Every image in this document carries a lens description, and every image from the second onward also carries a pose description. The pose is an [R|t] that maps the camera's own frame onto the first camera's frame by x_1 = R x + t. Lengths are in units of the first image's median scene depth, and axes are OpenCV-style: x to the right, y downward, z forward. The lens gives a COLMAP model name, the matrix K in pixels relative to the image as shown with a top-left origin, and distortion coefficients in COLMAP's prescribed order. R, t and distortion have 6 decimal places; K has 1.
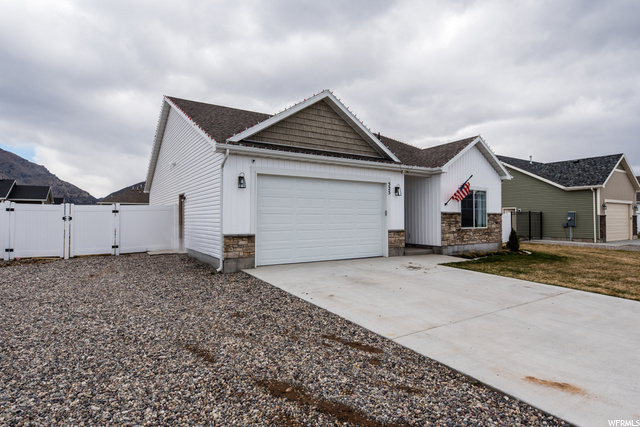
lens RADIAL K [[332.6, 0, 318.4], [0, 332.6, 212.6], [0, 0, 1]] dist [-0.003069, -0.000395]
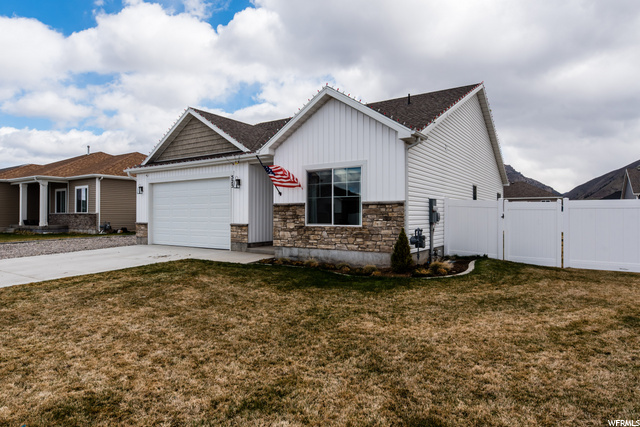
lens RADIAL K [[383.8, 0, 318.5], [0, 383.8, 214.9], [0, 0, 1]] dist [0.002127, 0.001244]
pose [[0.396459, -0.001673, -0.918051, 1.229154], [0.014355, 0.999887, 0.004378, 0.022166], [0.917940, -0.014915, 0.396438, 0.708813]]
